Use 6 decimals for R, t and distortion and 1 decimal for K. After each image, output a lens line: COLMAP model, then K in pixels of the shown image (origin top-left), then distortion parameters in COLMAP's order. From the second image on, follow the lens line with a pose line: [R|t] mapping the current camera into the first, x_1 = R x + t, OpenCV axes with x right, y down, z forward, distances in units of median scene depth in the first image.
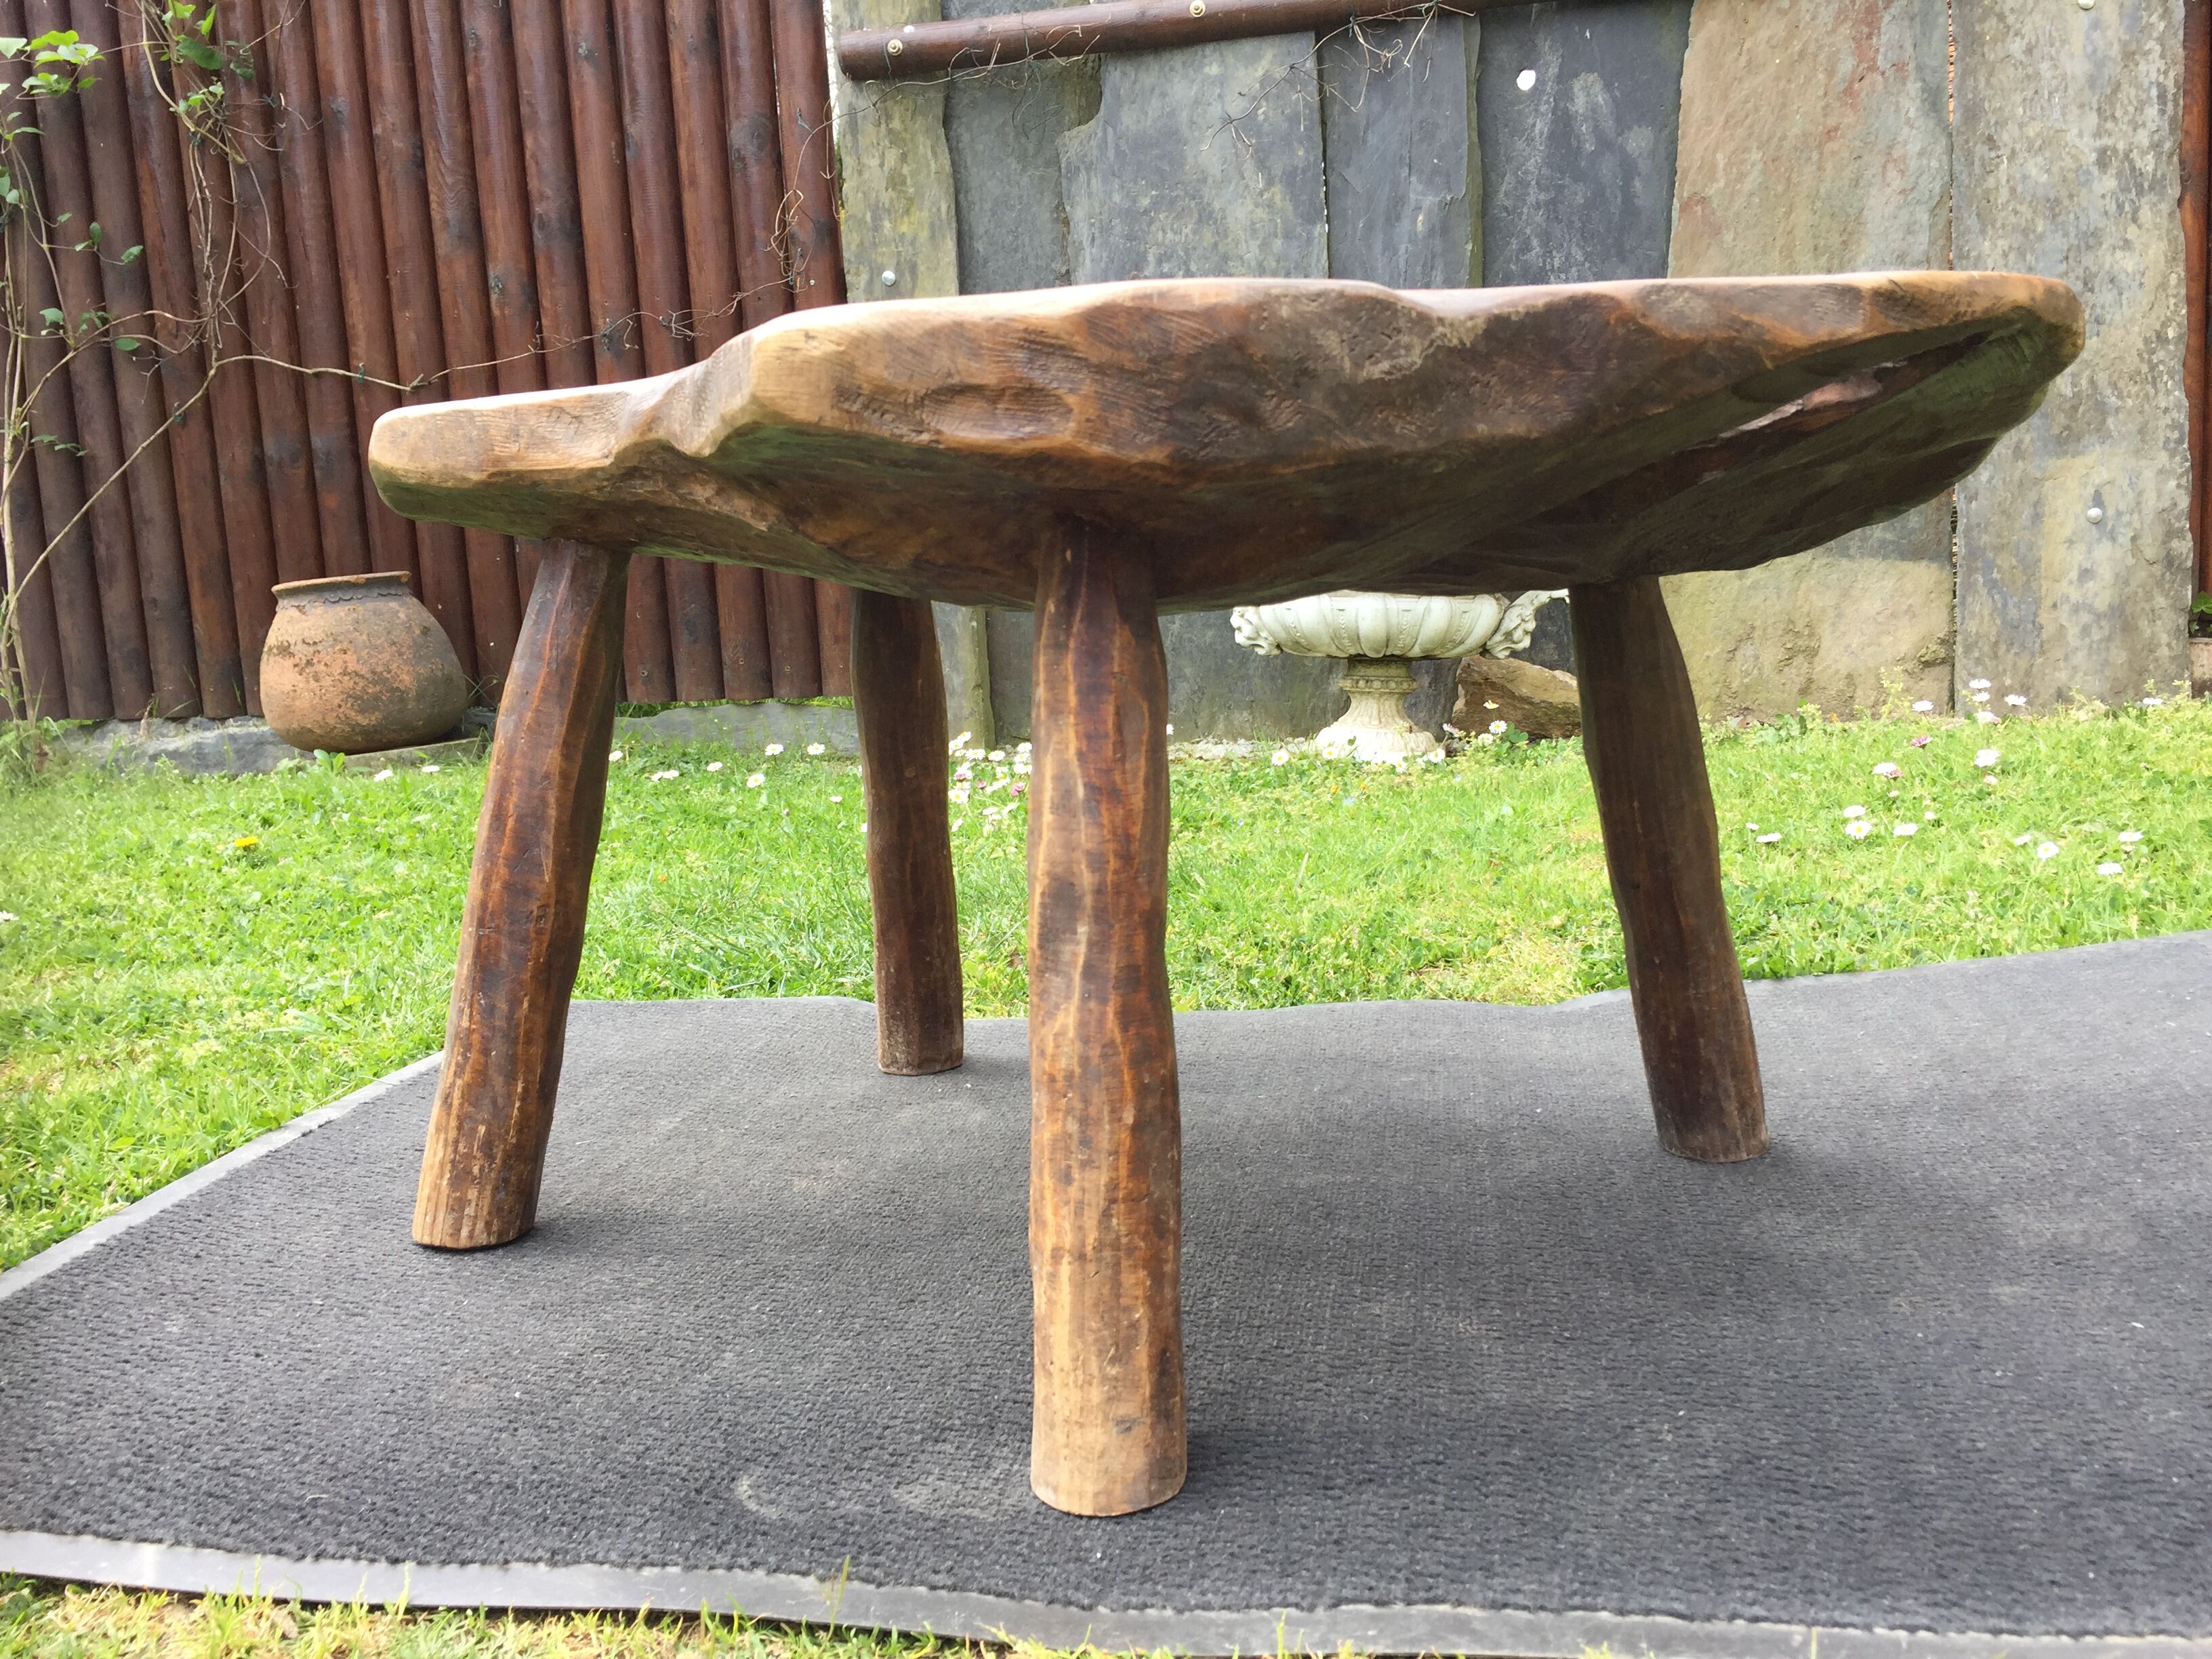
lens RADIAL K [[1884.0, 0, 1109.0], [0, 1884.0, 842.1], [0, 0, 1]] dist [0.084746, -0.113659]
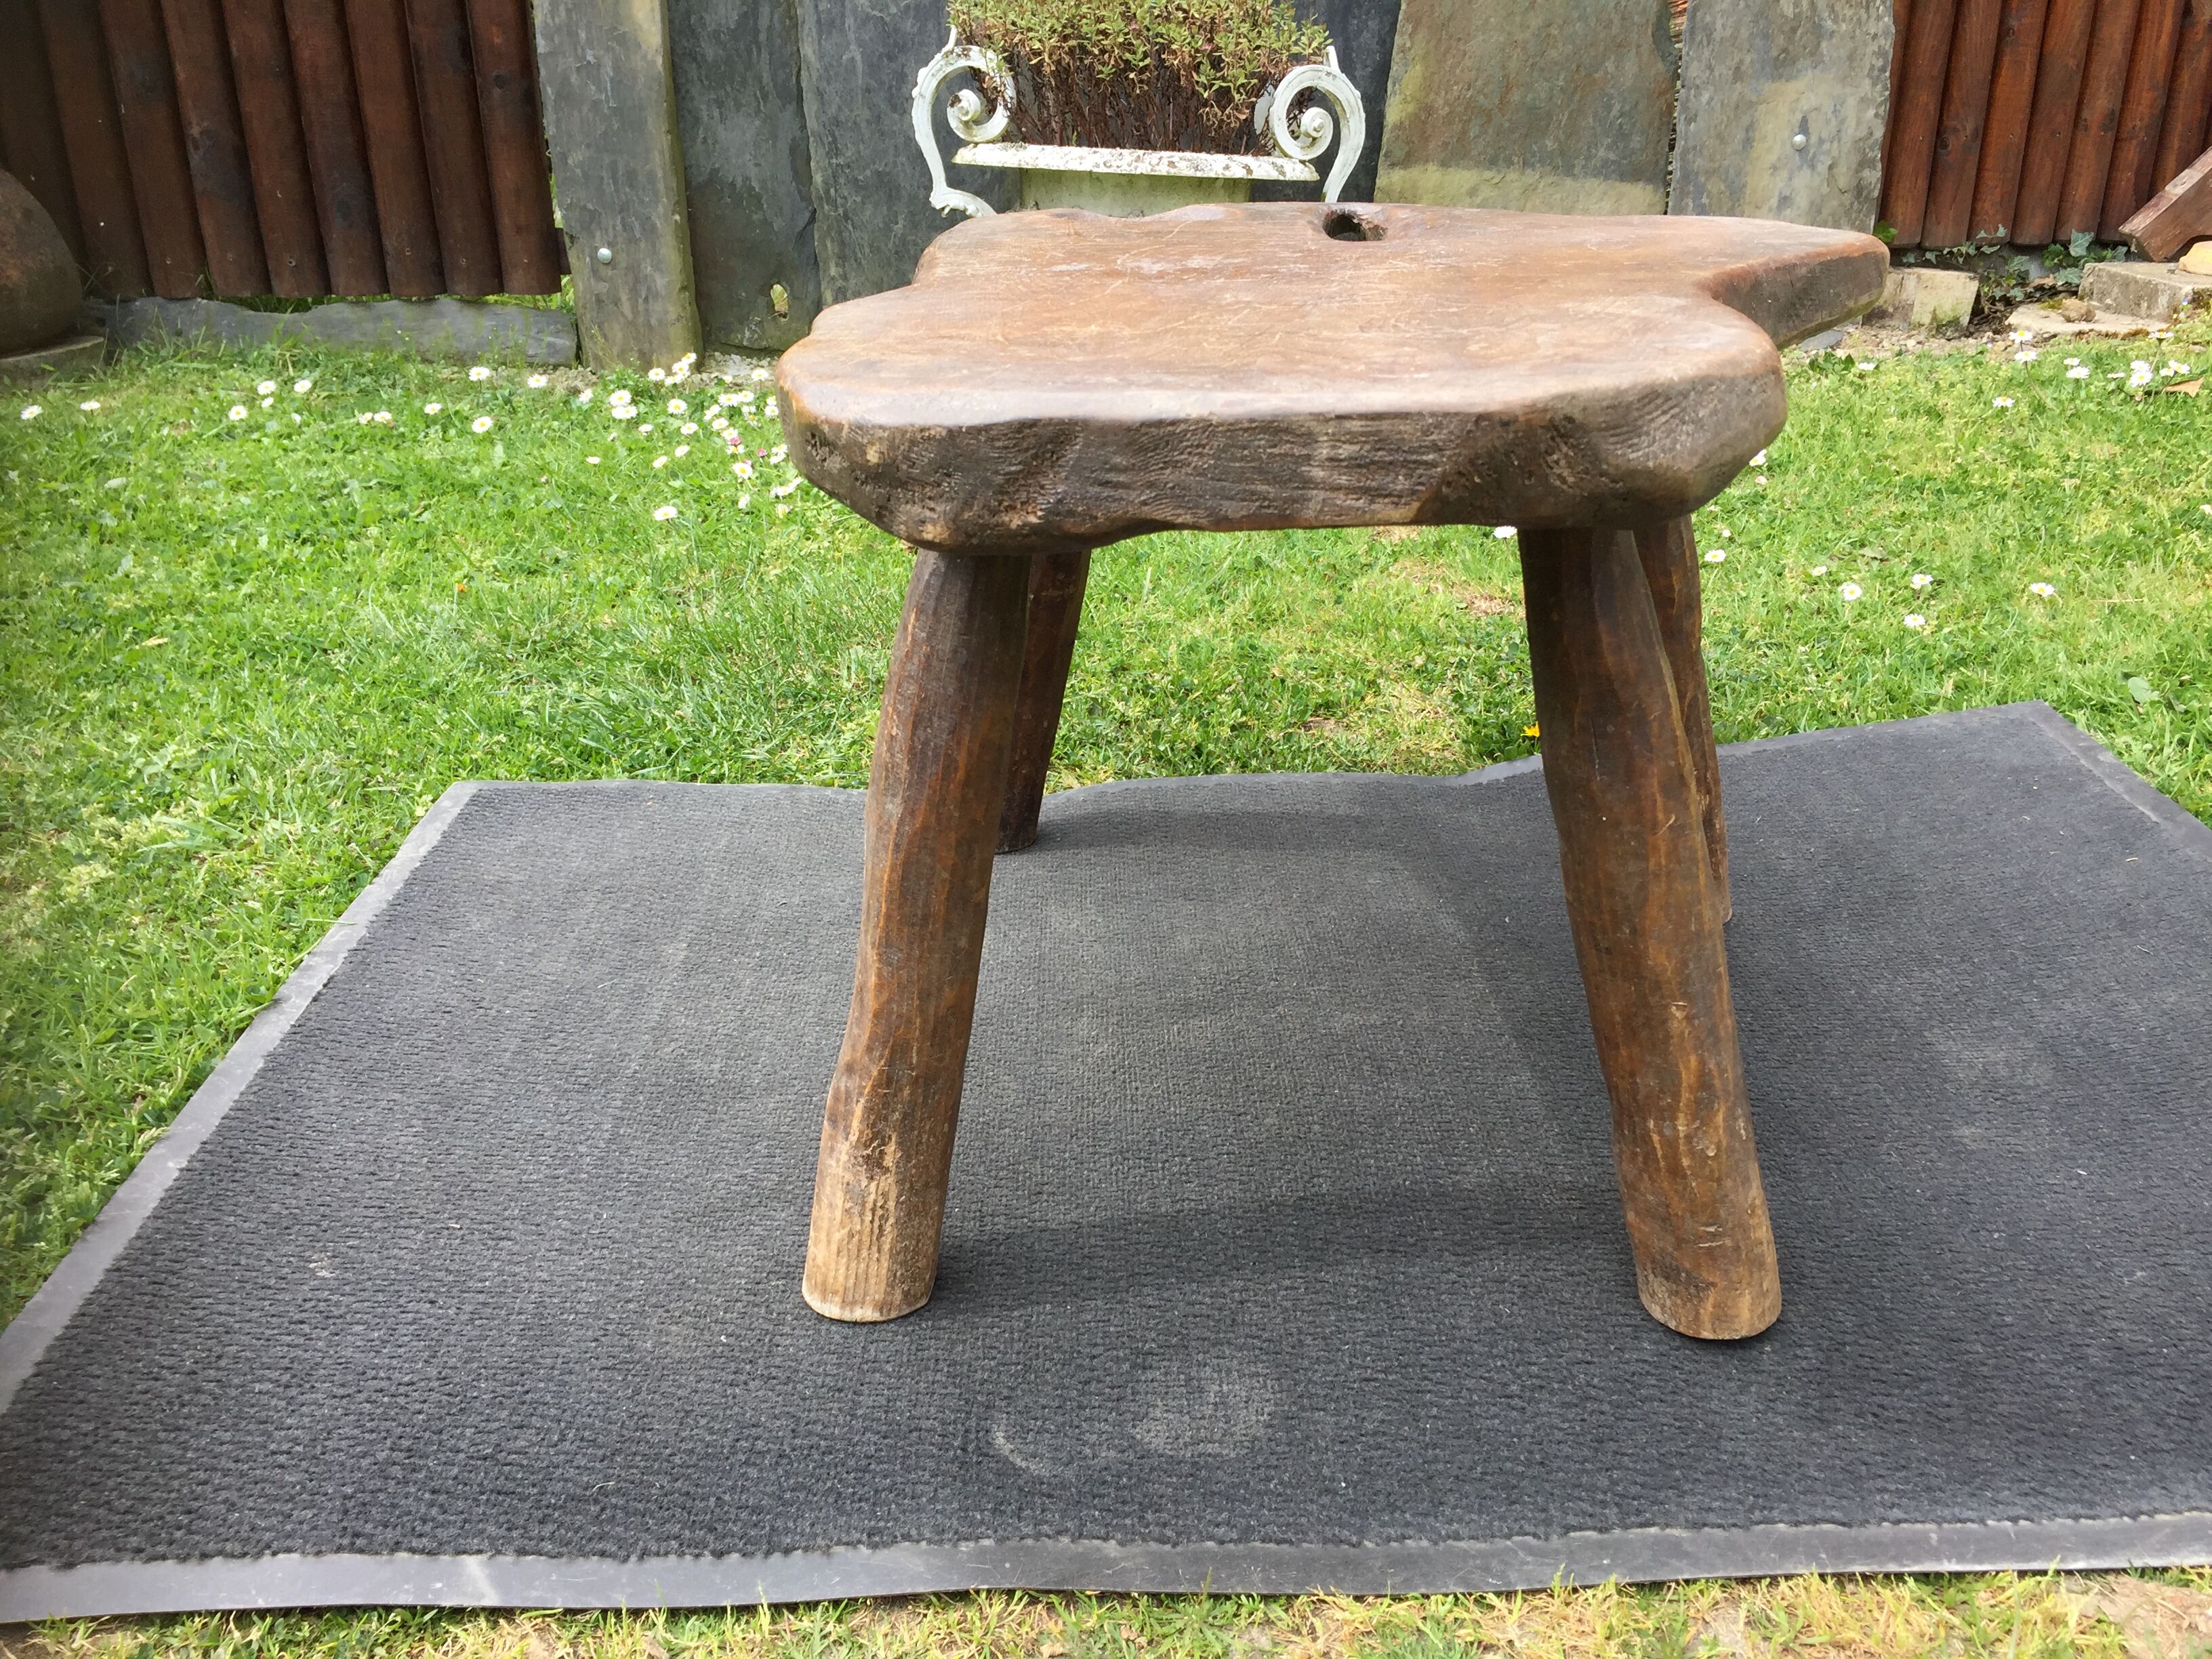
lens RADIAL K [[1884.0, 0, 1103.4], [0, 1884.0, 859.5], [0, 0, 1]] dist [0.084746, -0.113659]
pose [[0.978222, -0.047783, 0.201988, -0.078684], [-0.007025, 0.964962, 0.262295, -0.065409], [-0.207444, -0.258002, 0.943611, 0.005029]]
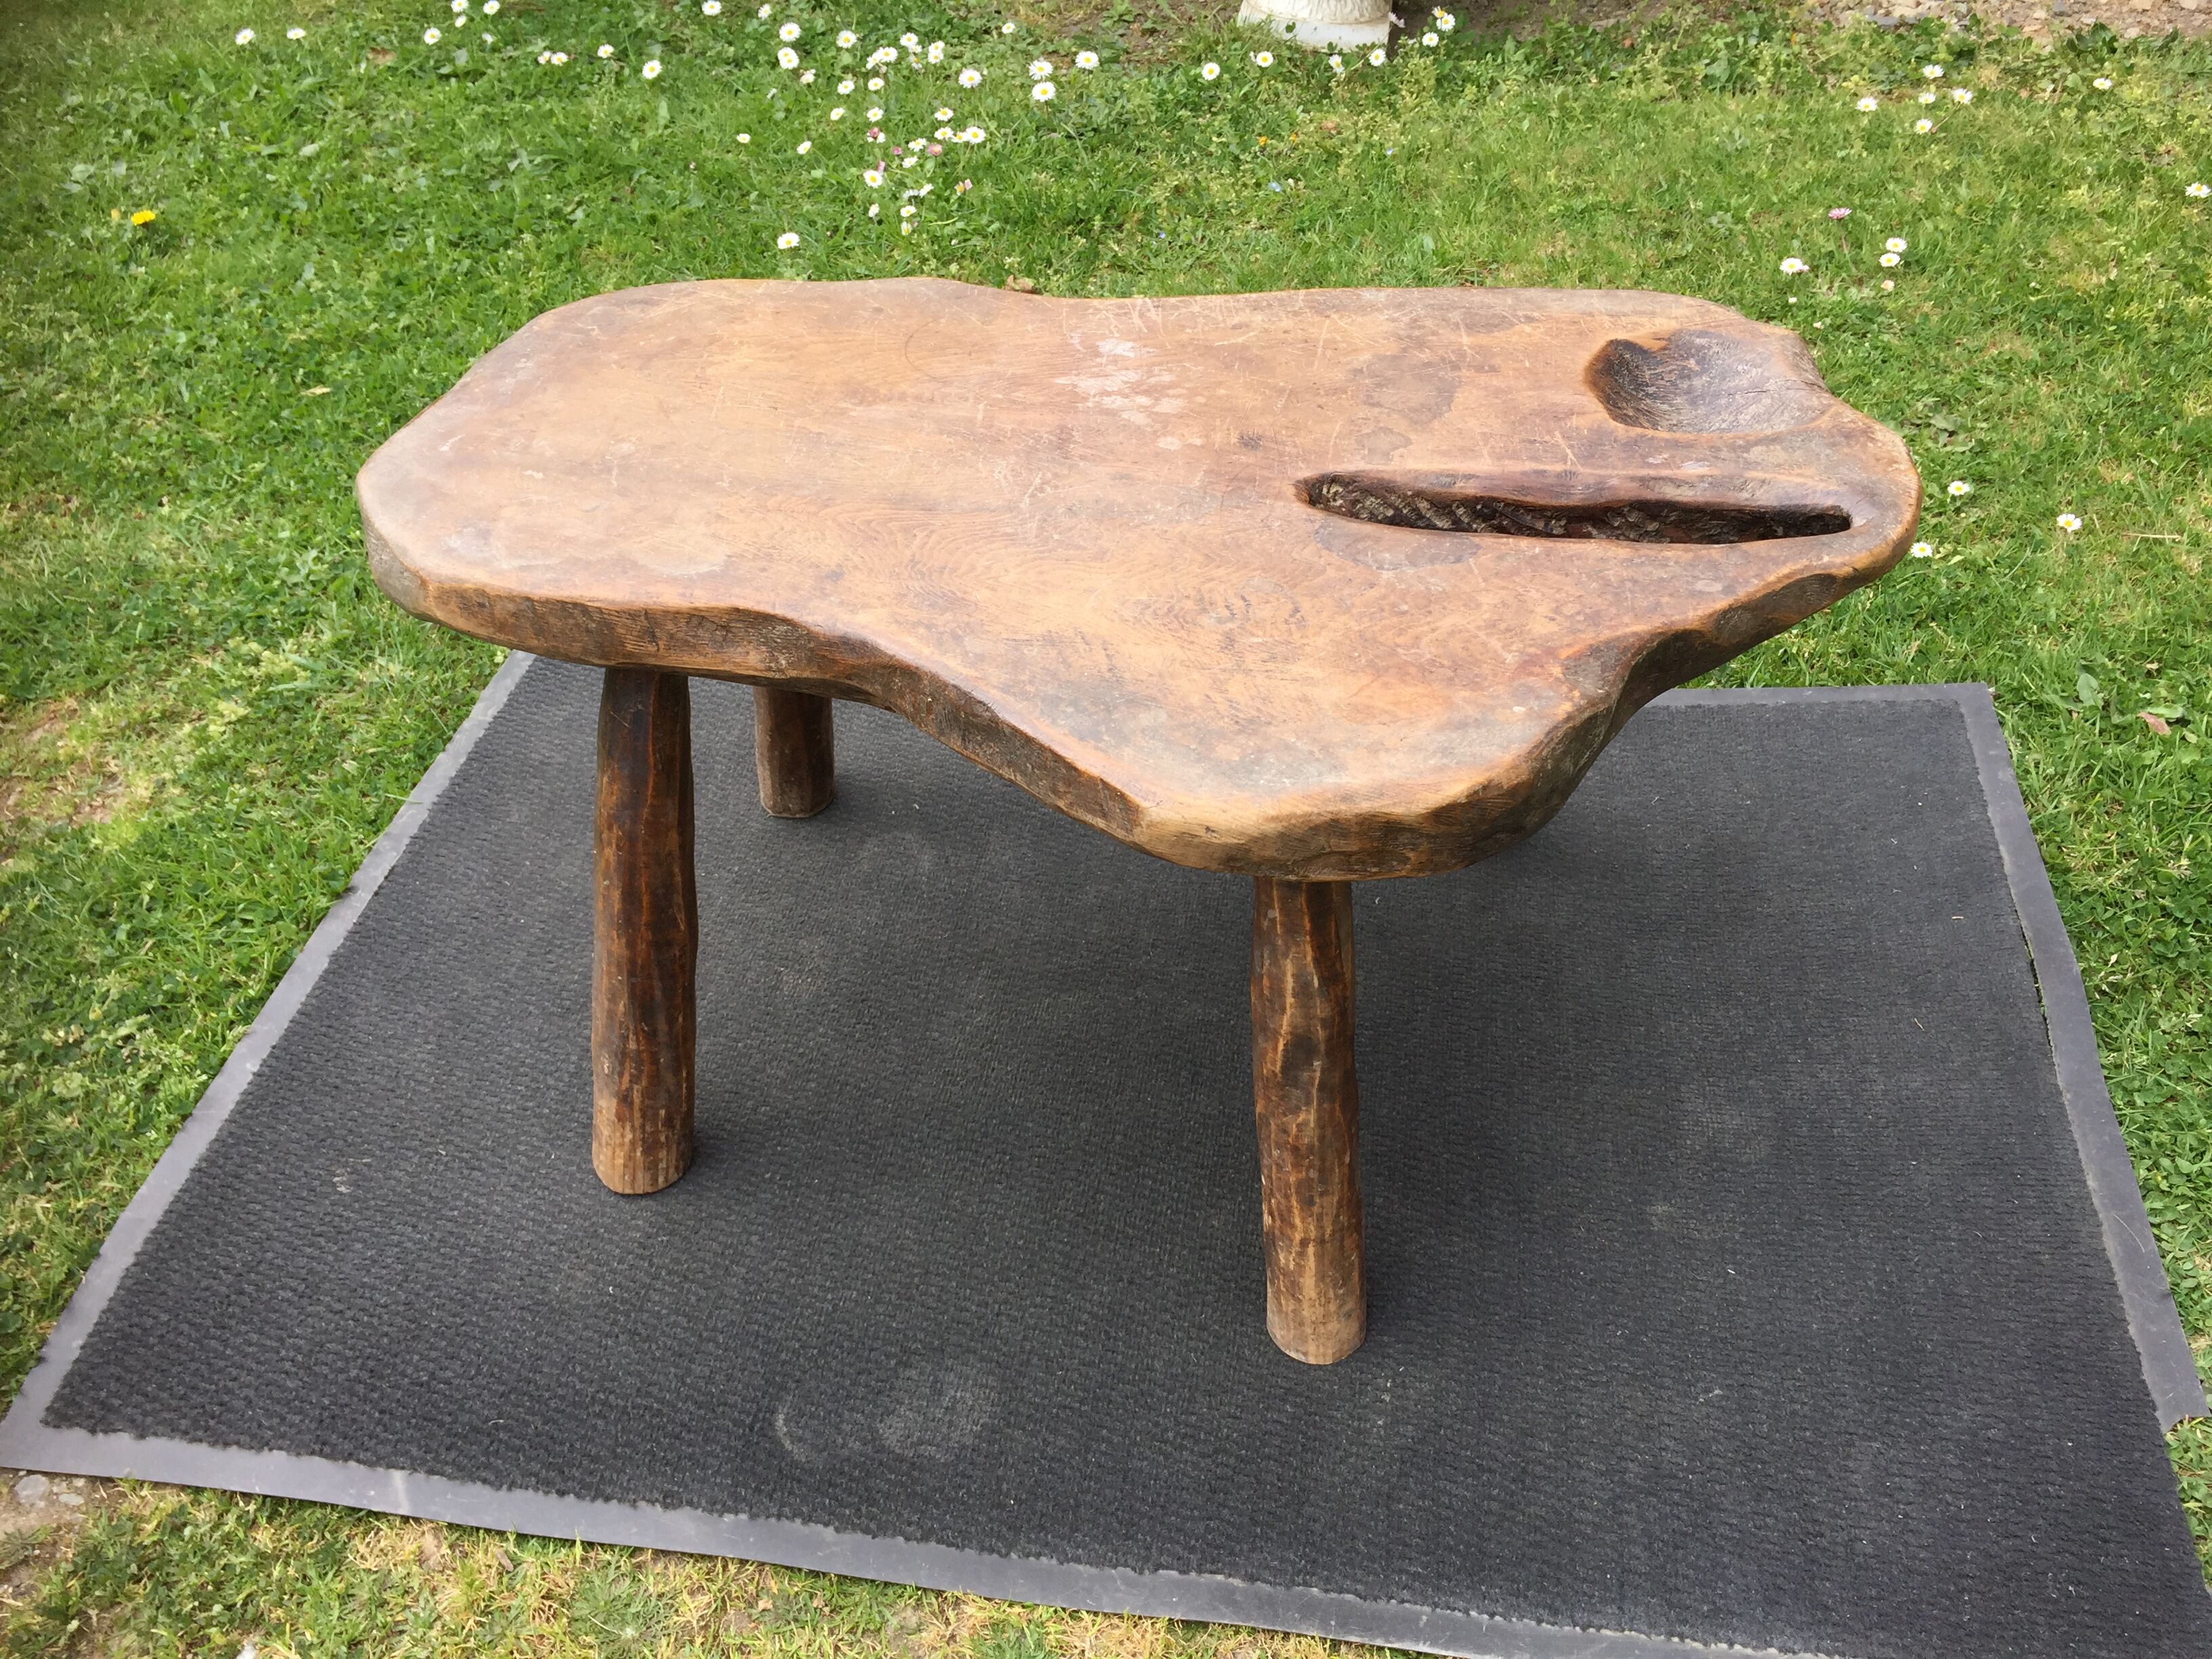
lens RADIAL K [[1884.0, 0, 1115.5], [0, 1884.0, 838.6], [0, 0, 1]] dist [0.084746, -0.113659]
pose [[0.999113, 0.001637, 0.042074, 0.002694], [-0.024120, 0.841305, 0.540022, -0.202931], [-0.034513, -0.540558, 0.840598, -0.008061]]
